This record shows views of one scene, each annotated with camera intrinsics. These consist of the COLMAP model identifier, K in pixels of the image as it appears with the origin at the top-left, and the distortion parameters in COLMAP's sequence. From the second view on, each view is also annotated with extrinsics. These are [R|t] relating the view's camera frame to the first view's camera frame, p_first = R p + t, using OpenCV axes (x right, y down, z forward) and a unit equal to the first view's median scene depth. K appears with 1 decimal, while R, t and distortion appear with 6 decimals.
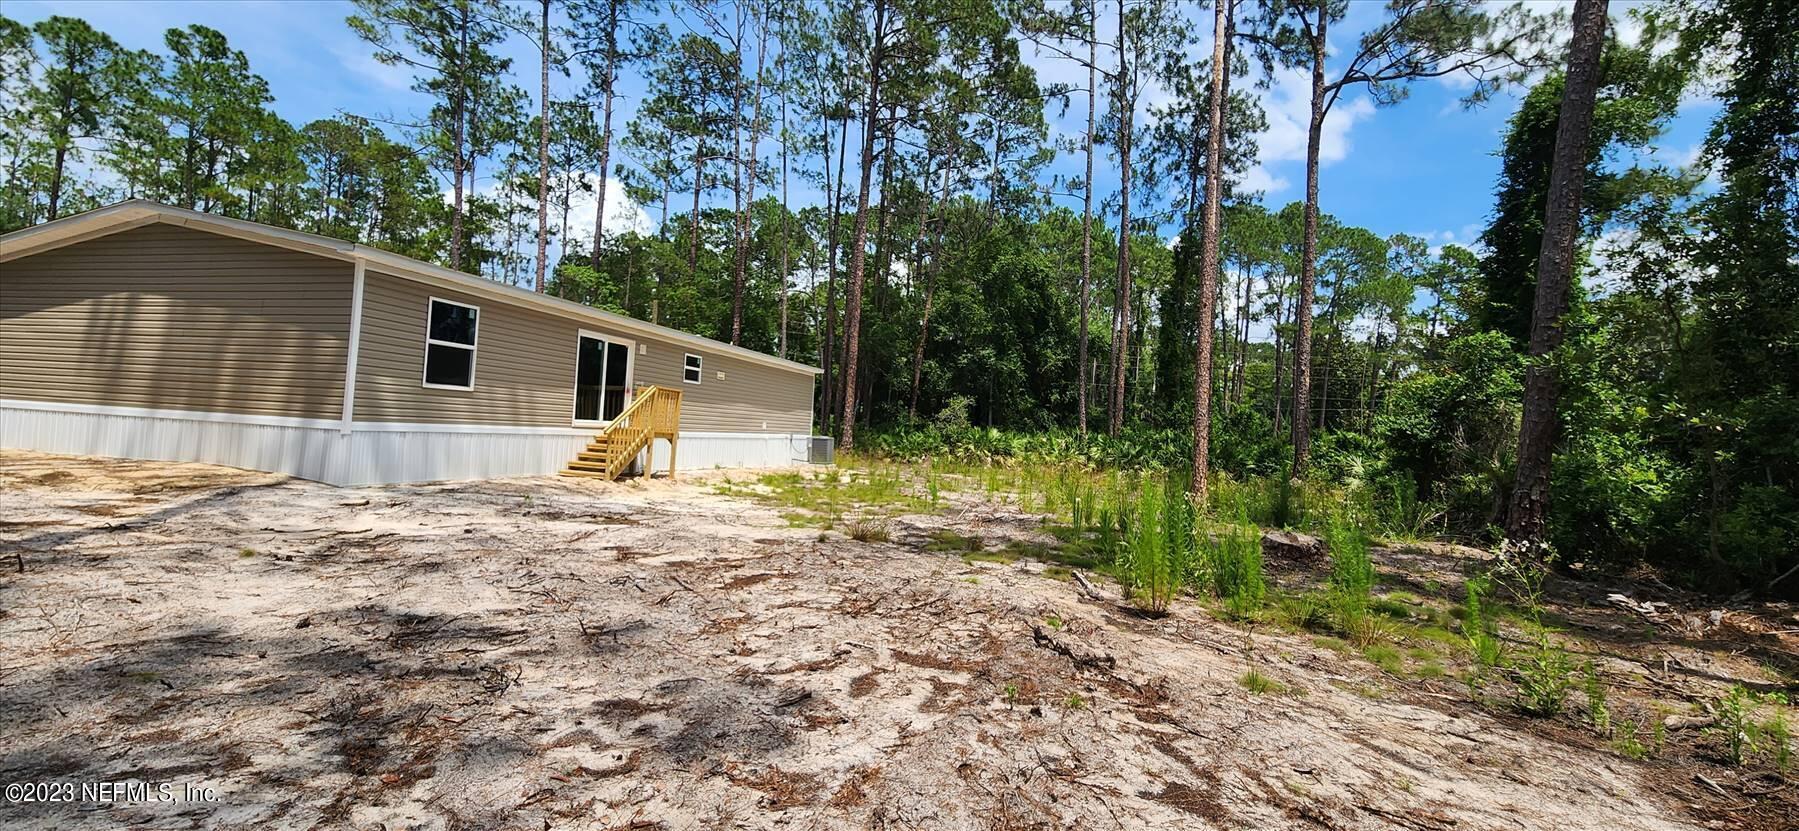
lens RADIAL K [[726.4, 0, 898.6], [0, 726.4, 412.8], [0, 0, 1]] dist [-0.006191, -0.000283]
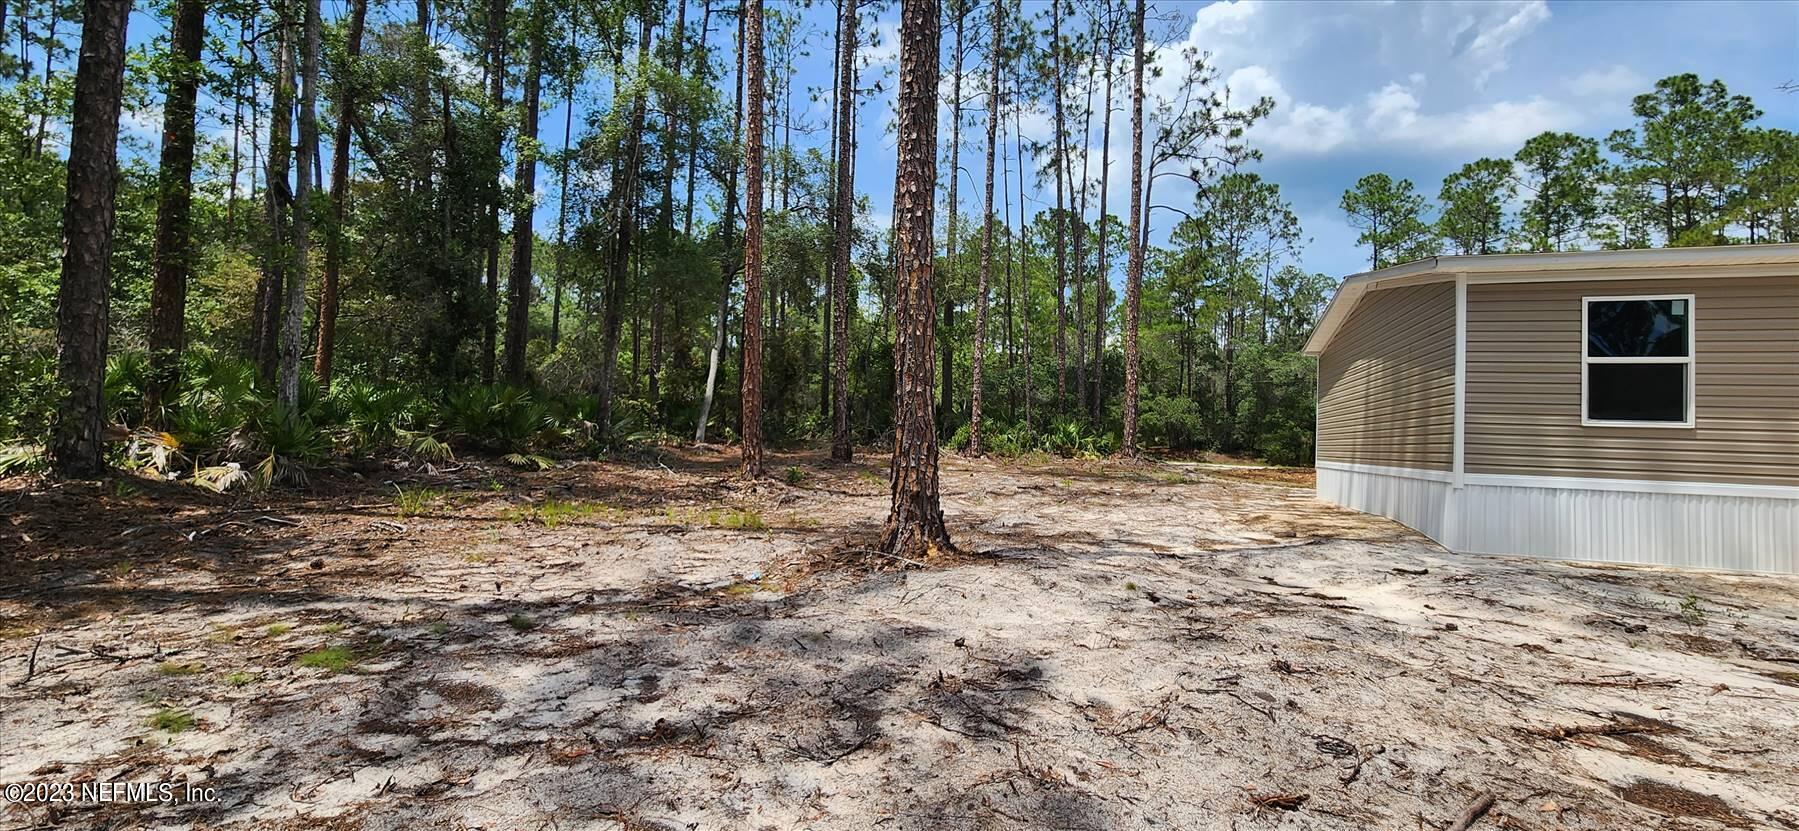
lens RADIAL K [[726.4, 0, 897.9], [0, 726.4, 412.6], [0, 0, 1]] dist [-0.006191, -0.000283]
pose [[-0.075412, -0.092662, -0.992838, 0.087821], [-0.011175, 0.995689, -0.092079, 0.022183], [0.997090, 0.004151, -0.076122, 0.360924]]
